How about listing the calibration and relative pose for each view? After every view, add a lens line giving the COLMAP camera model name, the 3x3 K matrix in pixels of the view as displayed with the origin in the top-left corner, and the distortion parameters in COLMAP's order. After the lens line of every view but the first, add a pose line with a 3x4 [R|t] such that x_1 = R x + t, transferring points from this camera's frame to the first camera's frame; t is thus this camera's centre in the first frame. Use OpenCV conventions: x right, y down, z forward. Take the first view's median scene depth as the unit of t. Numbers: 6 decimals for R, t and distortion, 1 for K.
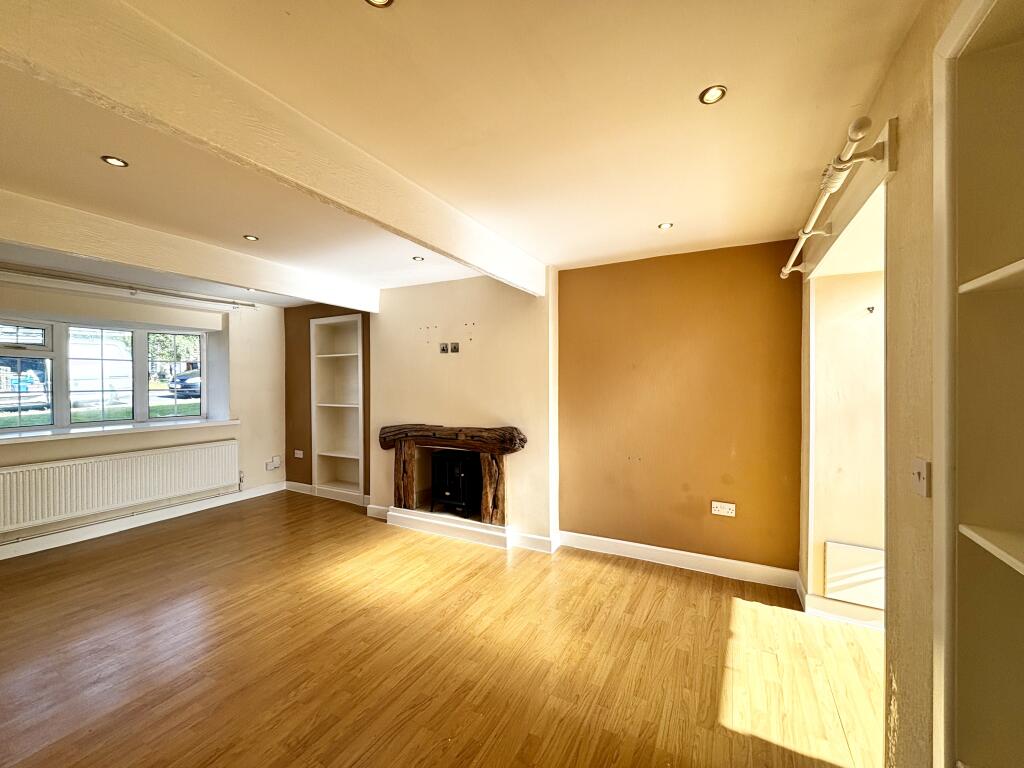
lens RADIAL K [[412.5, 0, 513.1], [0, 412.5, 381.9], [0, 0, 1]] dist [-0.000059, -0.000230]
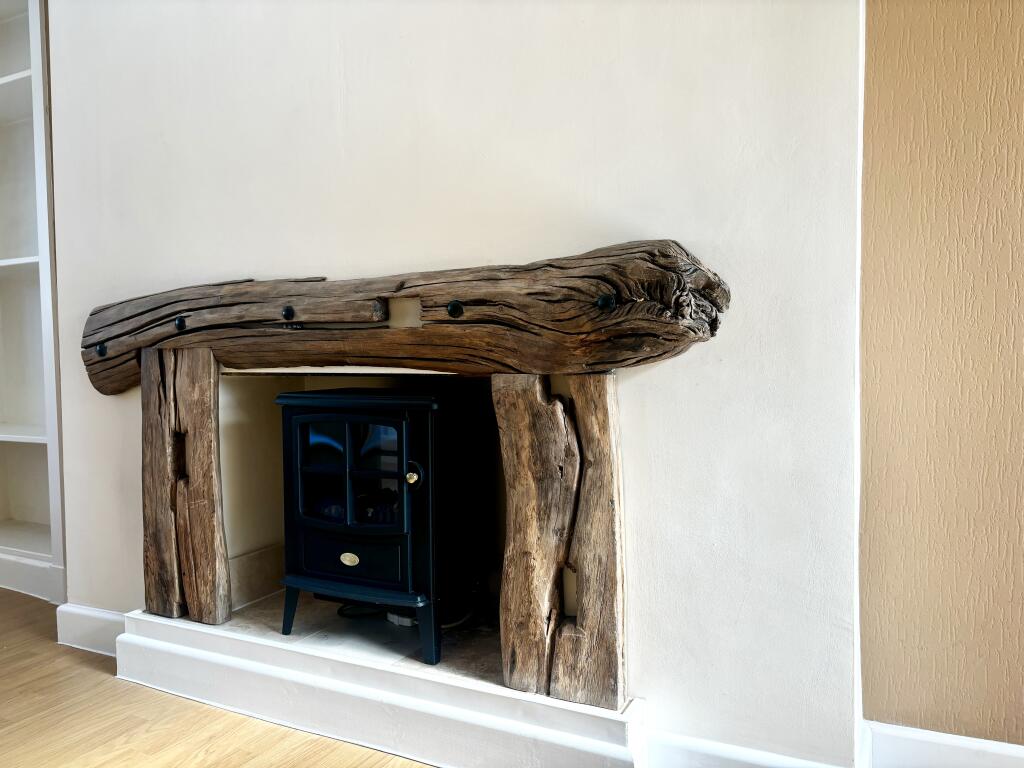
lens RADIAL K [[771.9, 0, 512.0], [0, 771.9, 384.0], [0, 0, 1]] dist [0.000579, 0.000209]
pose [[0.999679, -0.008481, 0.023874, -0.078462], [0.007414, 0.998984, 0.044450, 0.158010], [-0.024227, -0.044259, 0.998726, 0.582661]]
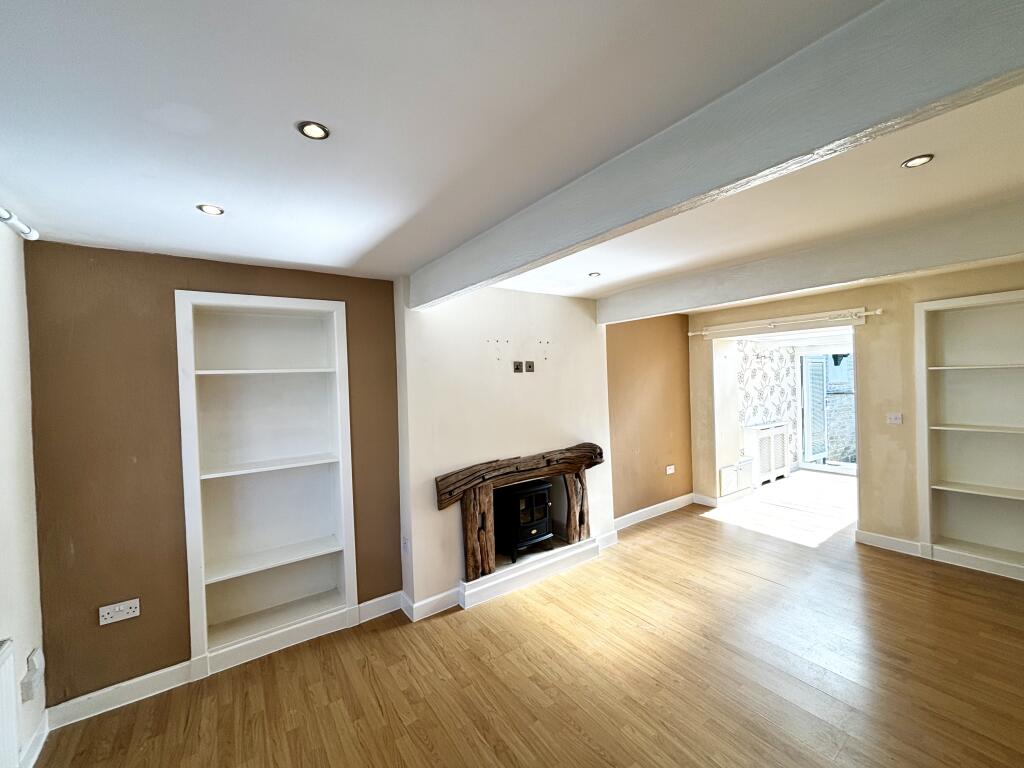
lens RADIAL K [[412.5, 0, 513.1], [0, 412.5, 381.9], [0, 0, 1]] dist [-0.000059, -0.000230]
pose [[0.448926, -0.019119, 0.893364, -1.003755], [0.035381, 0.999367, 0.003608, -0.057045], [-0.892868, 0.029988, 0.449318, 0.659511]]
